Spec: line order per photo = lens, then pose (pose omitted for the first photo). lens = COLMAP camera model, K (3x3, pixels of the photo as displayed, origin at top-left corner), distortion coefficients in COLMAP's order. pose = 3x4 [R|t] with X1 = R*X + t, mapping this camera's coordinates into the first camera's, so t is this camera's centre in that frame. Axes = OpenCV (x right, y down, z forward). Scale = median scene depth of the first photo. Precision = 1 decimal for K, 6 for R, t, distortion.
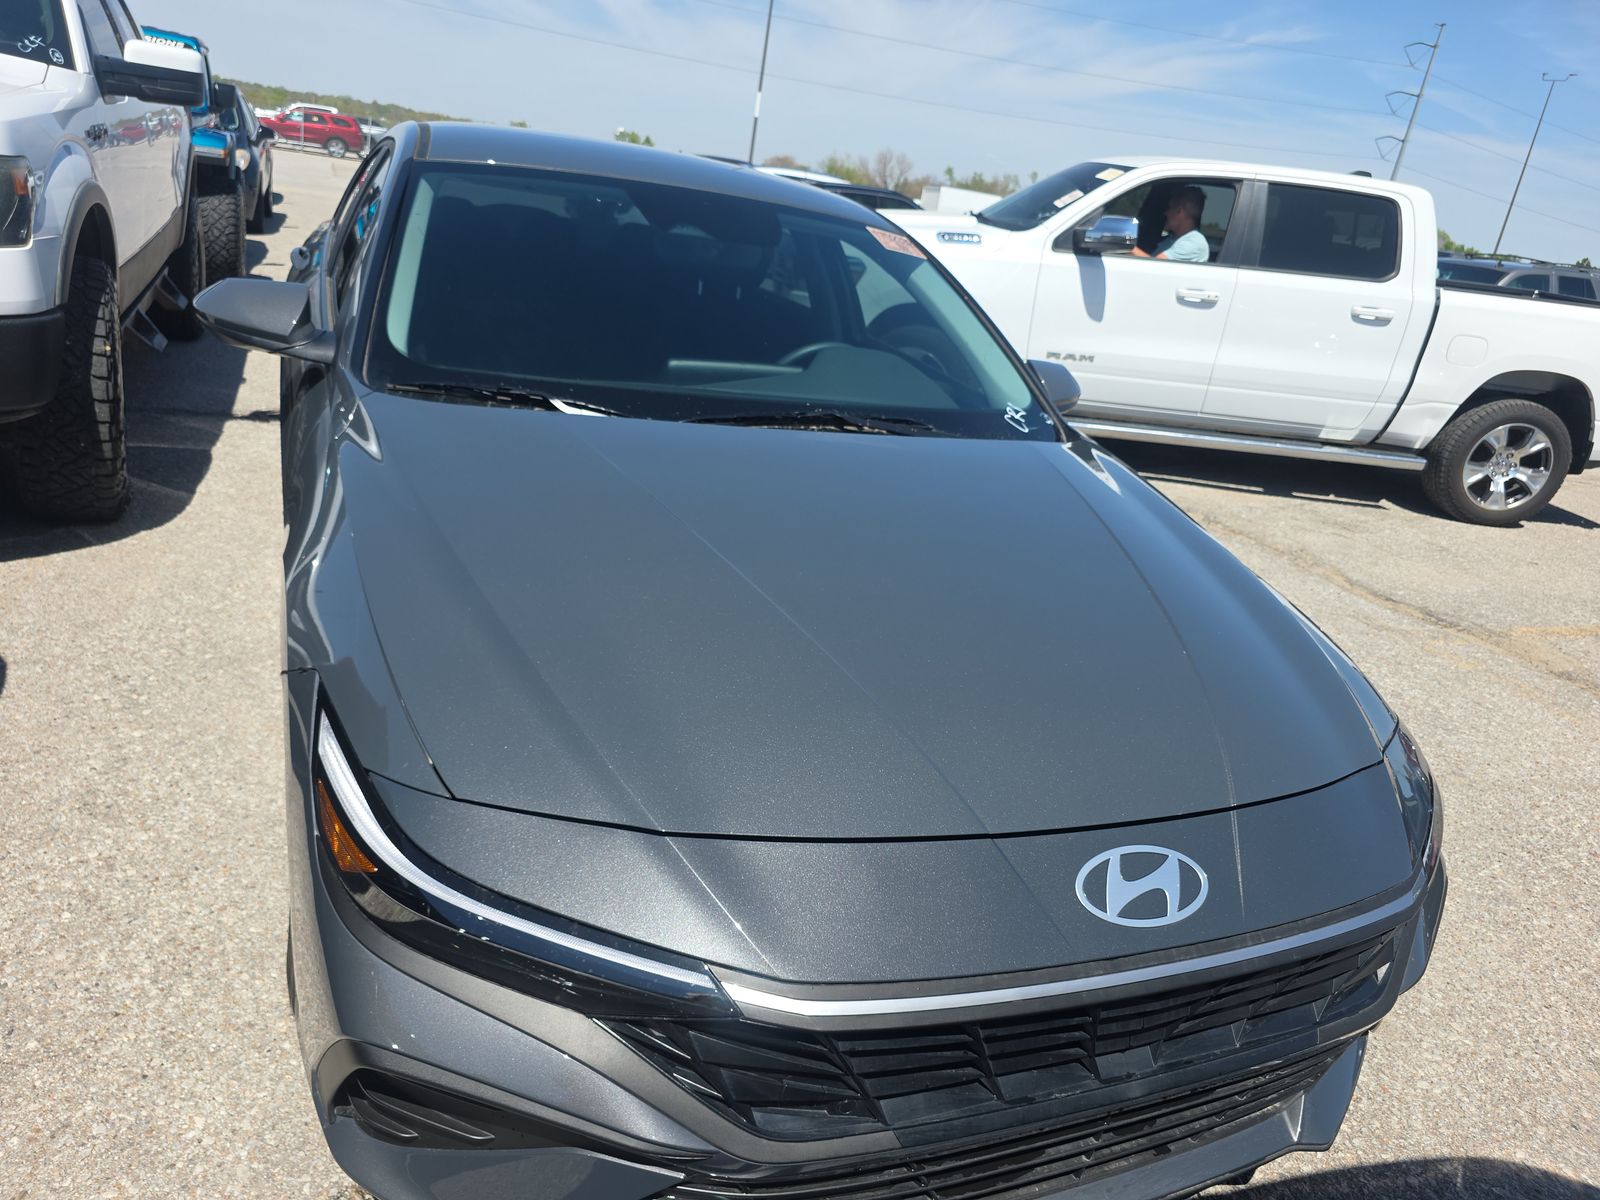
lens RADIAL K [[1039.7, 0, 800.0], [0, 1039.7, 600.0], [0, 0, 1]] dist [0.027336, -0.027021]
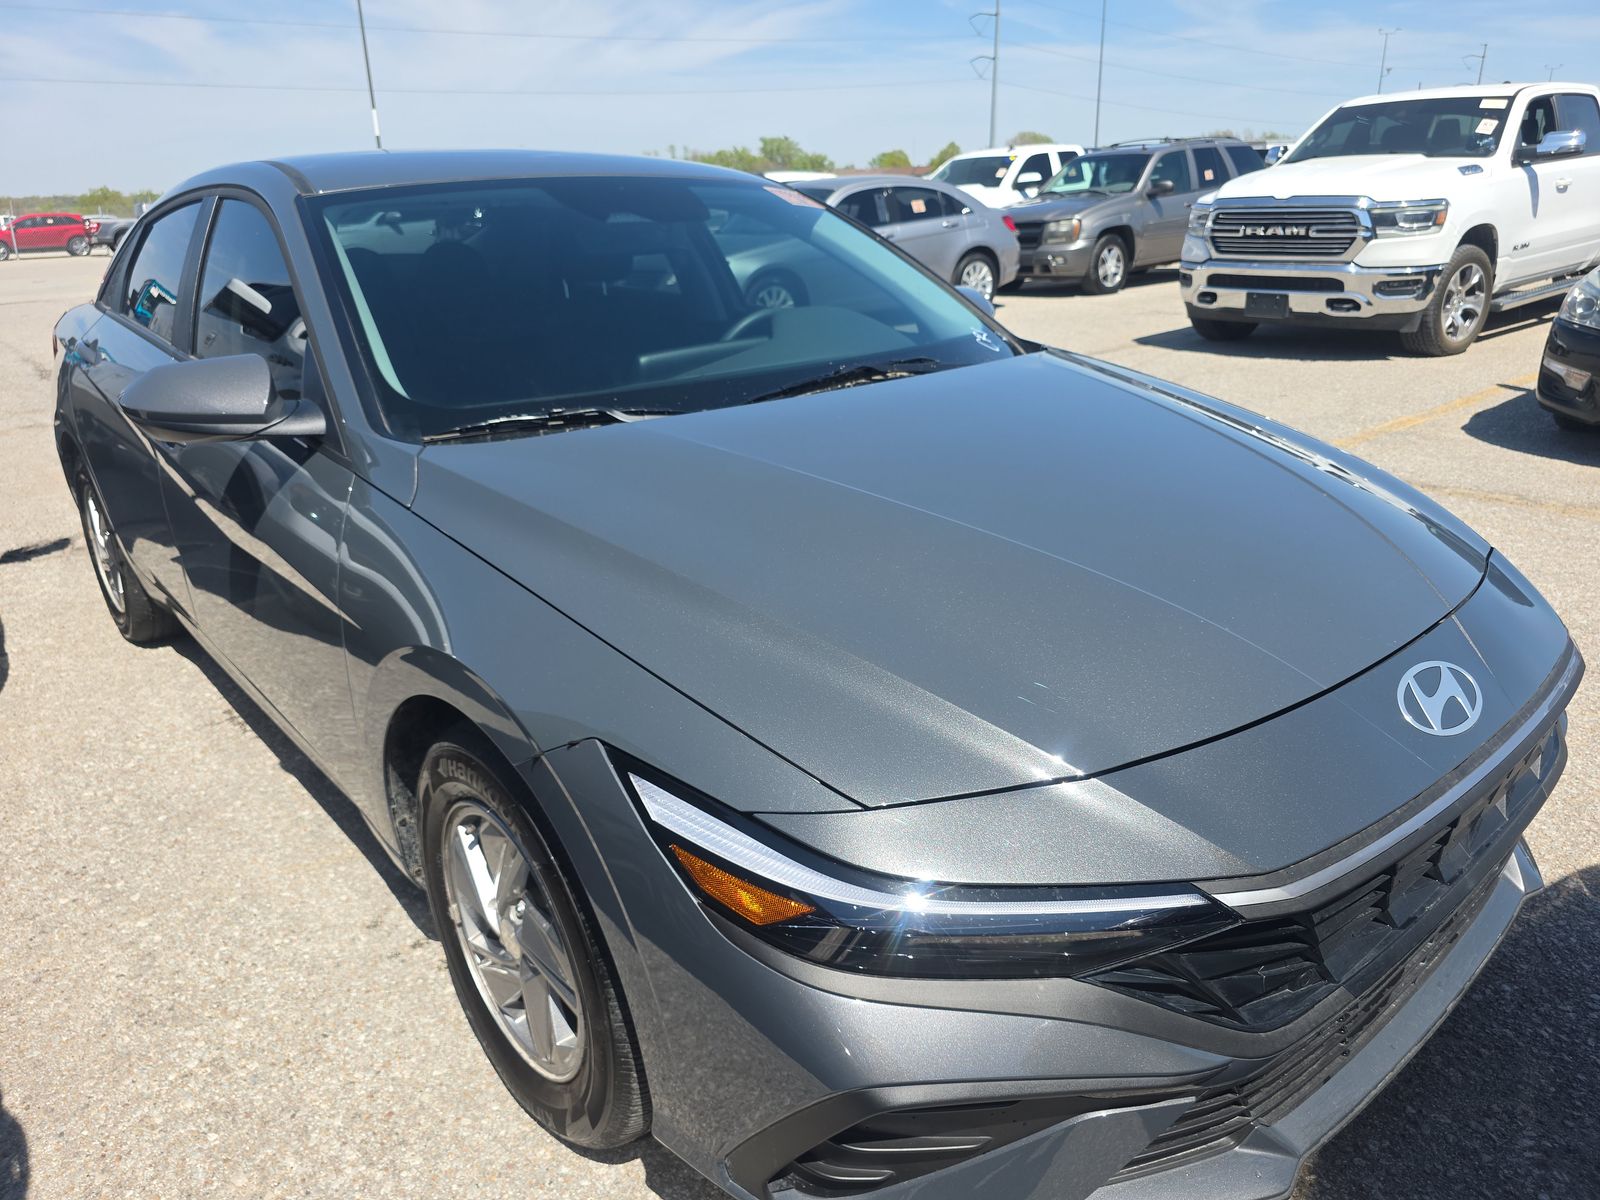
lens RADIAL K [[1048.5, 0, 800.0], [0, 1048.5, 600.0], [0, 0, 1]] dist [0.001487, -0.001027]
pose [[0.938212, -0.266174, 0.221155, -0.307714], [0.263068, 0.963776, 0.043943, -0.026678], [-0.224840, 0.016951, 0.974248, 0.058242]]
